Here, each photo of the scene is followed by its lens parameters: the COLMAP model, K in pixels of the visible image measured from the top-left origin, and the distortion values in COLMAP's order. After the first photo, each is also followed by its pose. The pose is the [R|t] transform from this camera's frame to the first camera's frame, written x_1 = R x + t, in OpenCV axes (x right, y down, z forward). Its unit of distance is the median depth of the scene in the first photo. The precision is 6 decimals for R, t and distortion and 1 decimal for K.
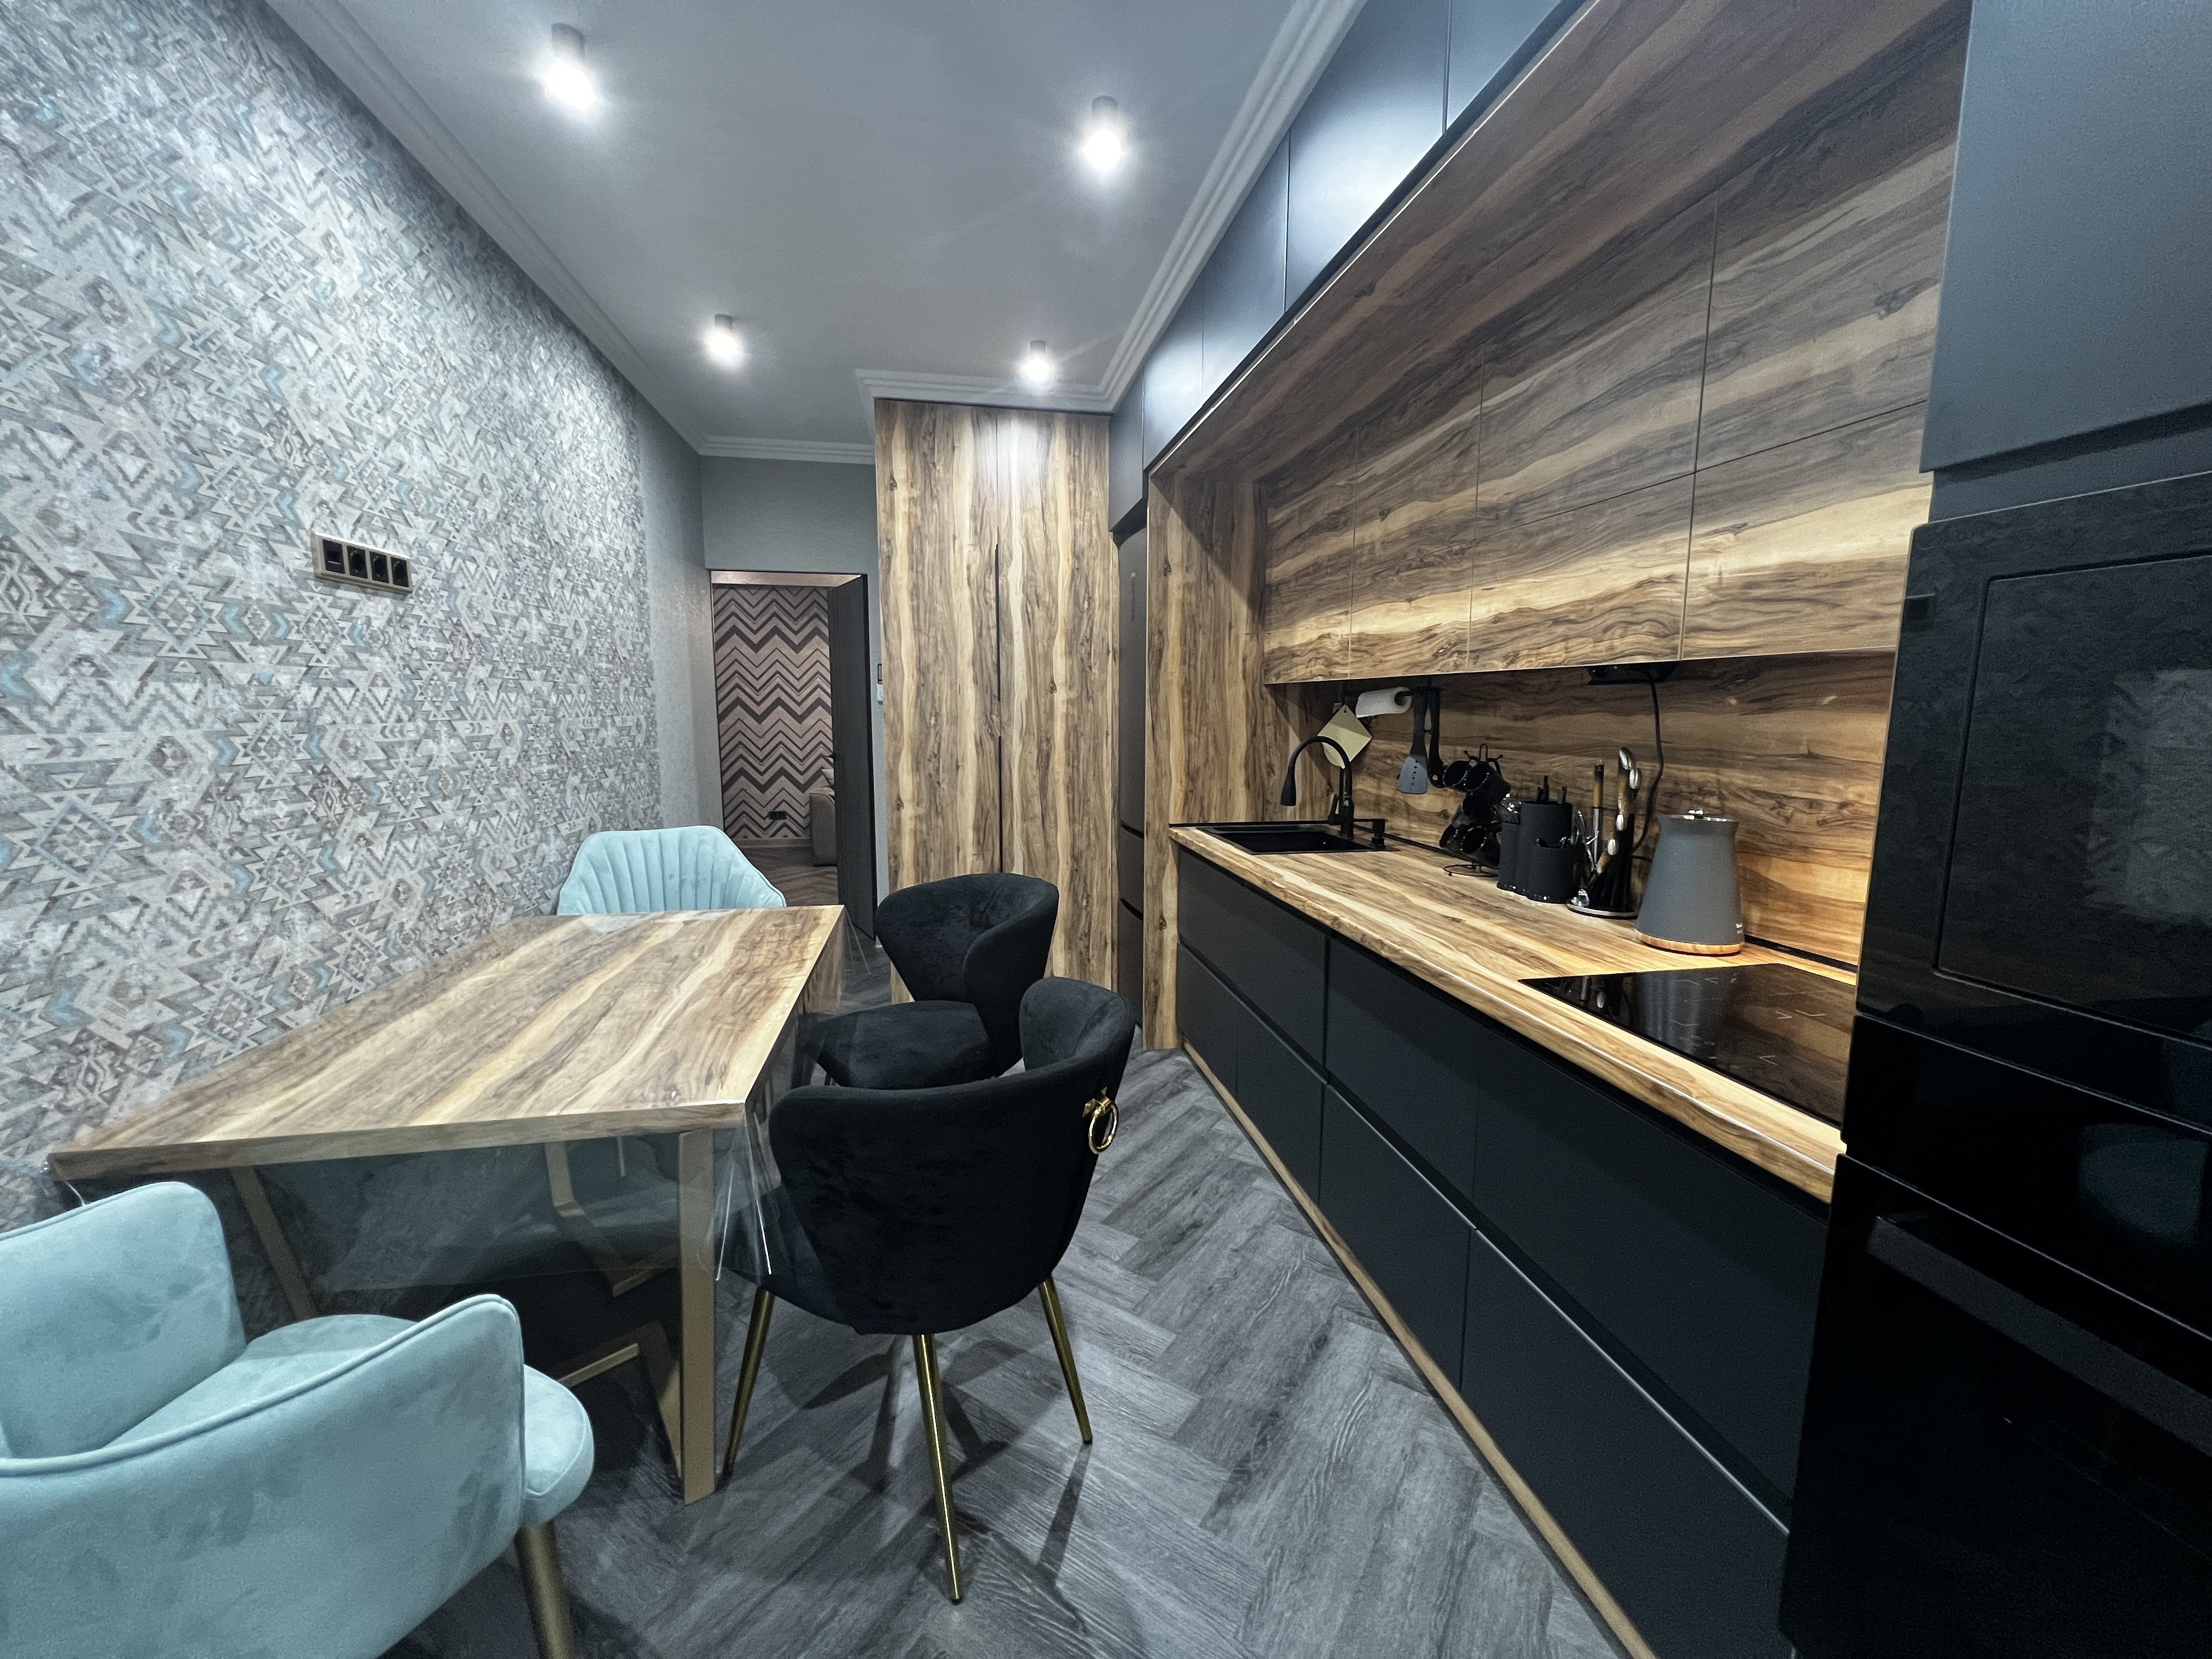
lens RADIAL K [[887.7, 0, 1106.6], [0, 887.7, 824.9], [0, 0, 1]] dist [0.001050, 0.001990]
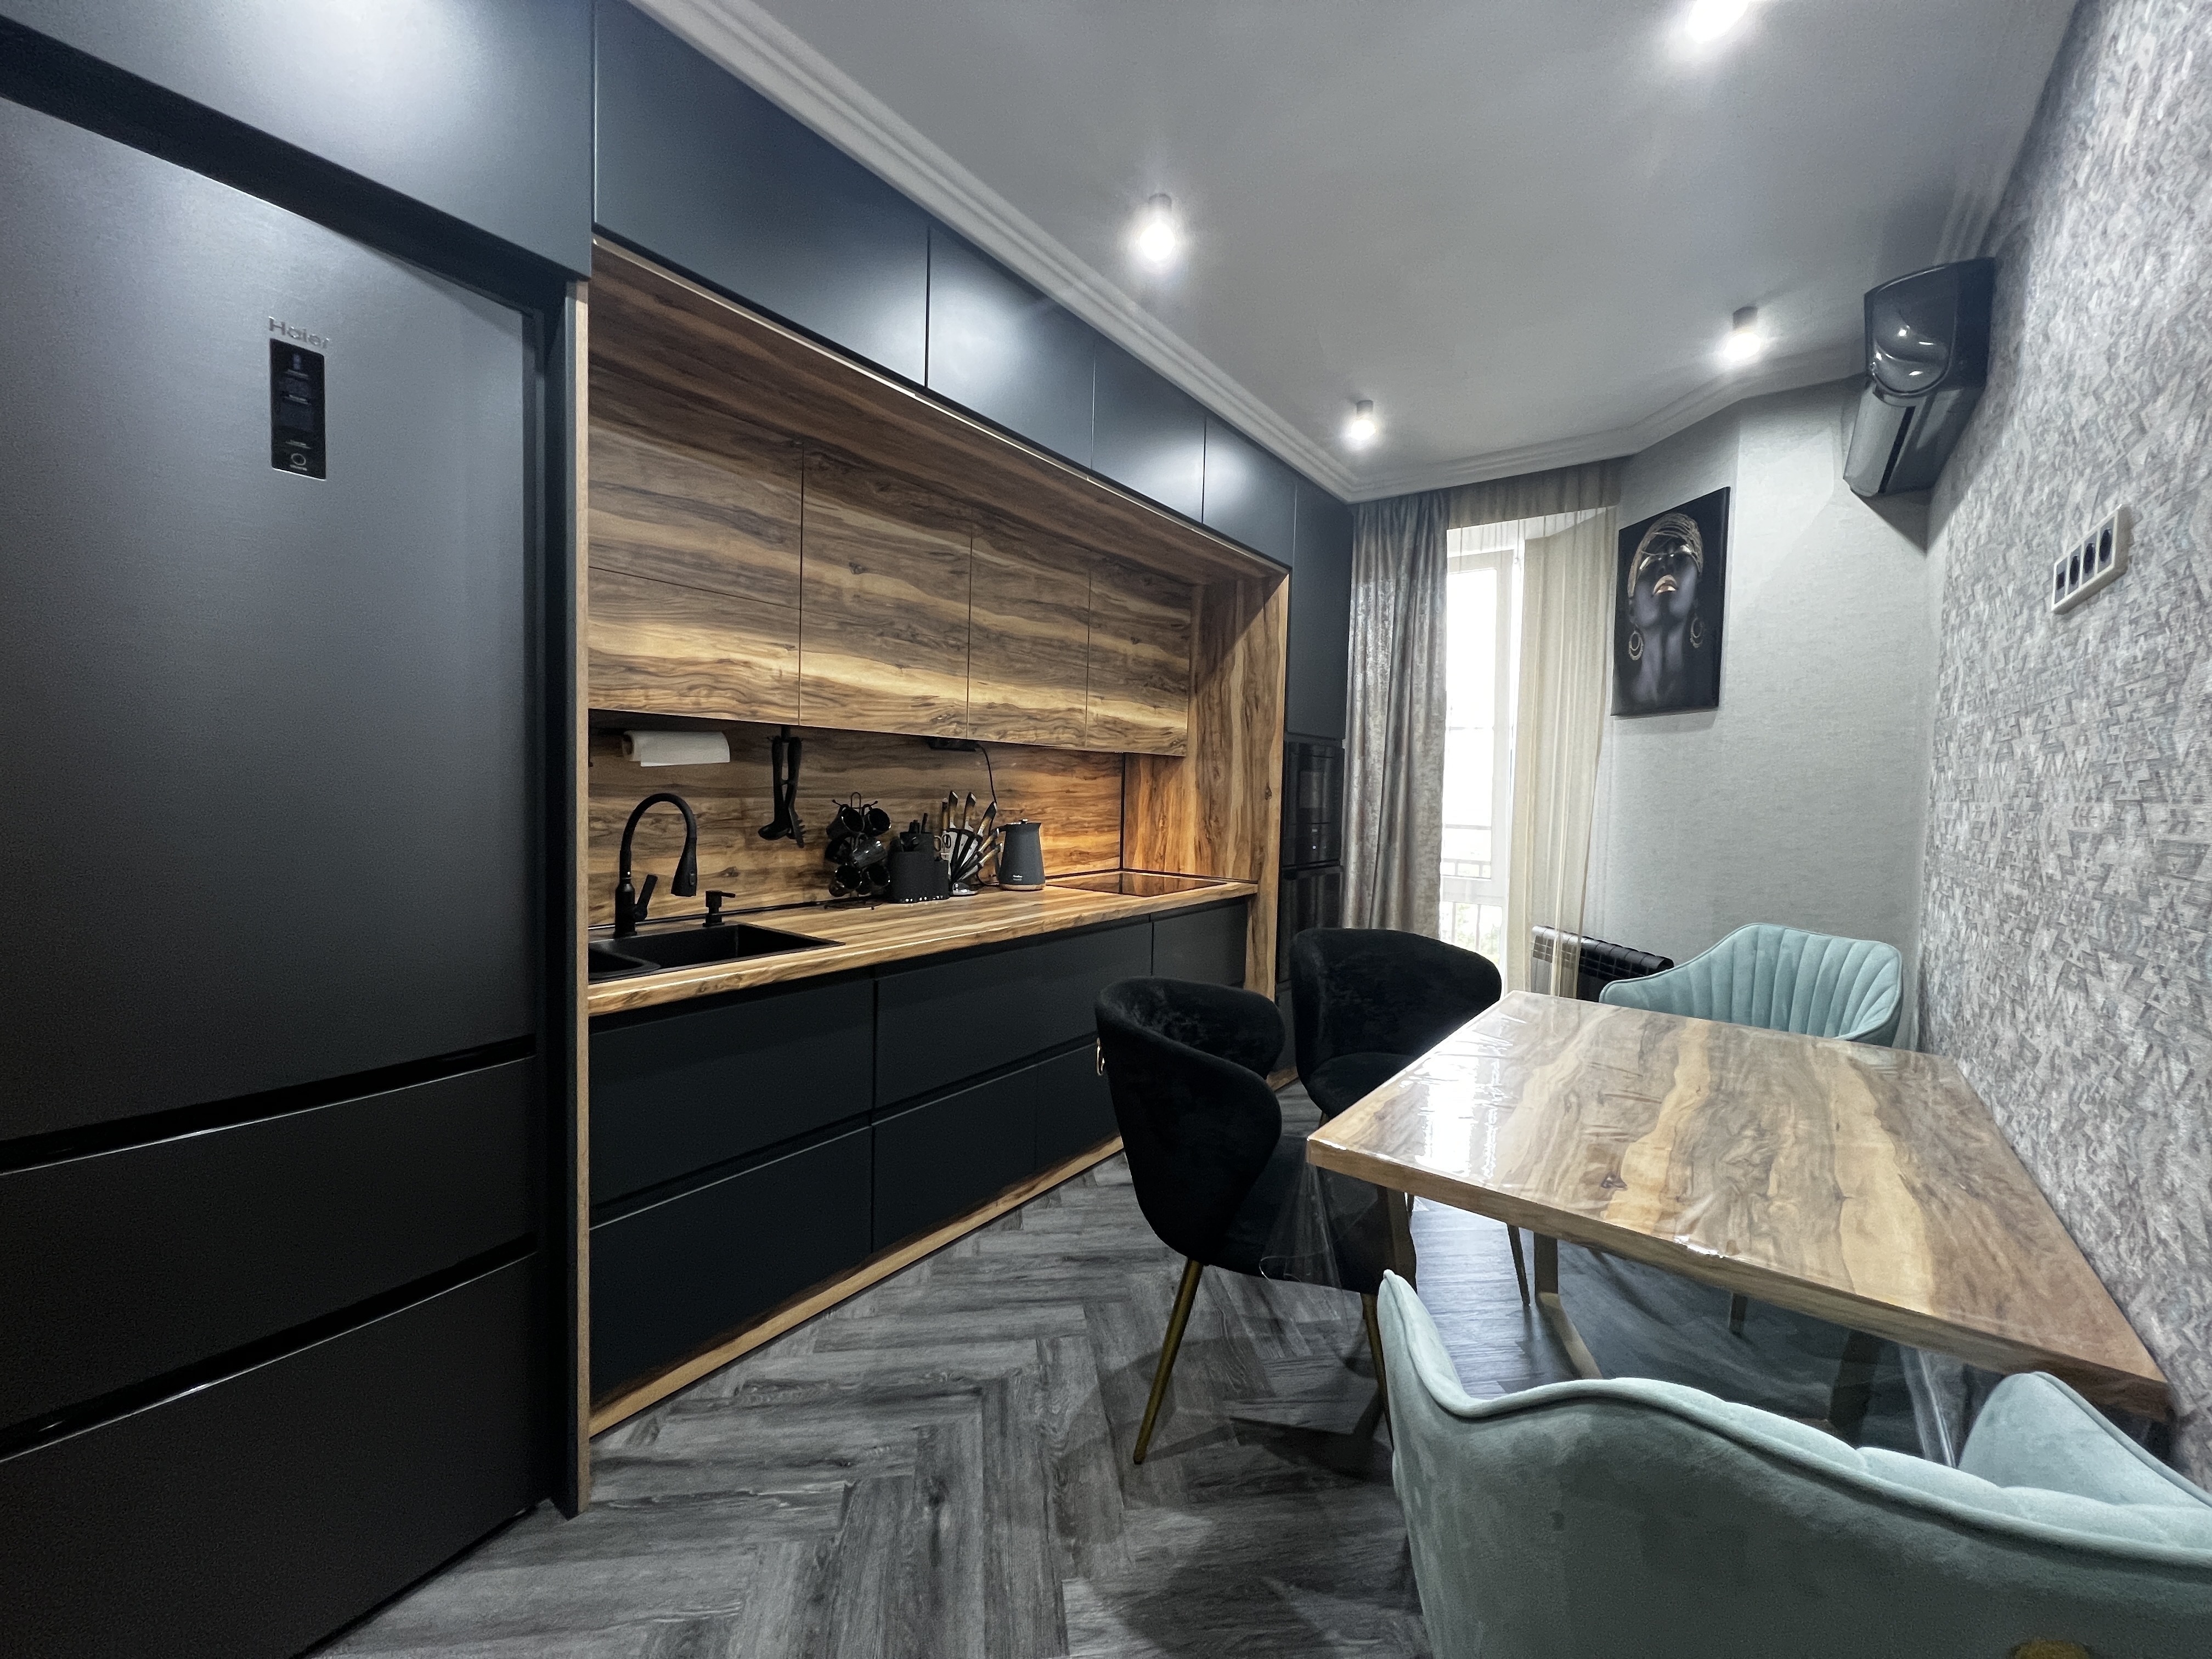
lens RADIAL K [[887.7, 0, 1095.6], [0, 887.7, 826.2], [0, 0, 1]] dist [0.001050, 0.001990]
pose [[-0.670842, -0.058545, 0.739286, -0.806205], [0.069265, 0.987575, 0.141059, -0.238619], [-0.738359, 0.145835, -0.658451, 1.936896]]
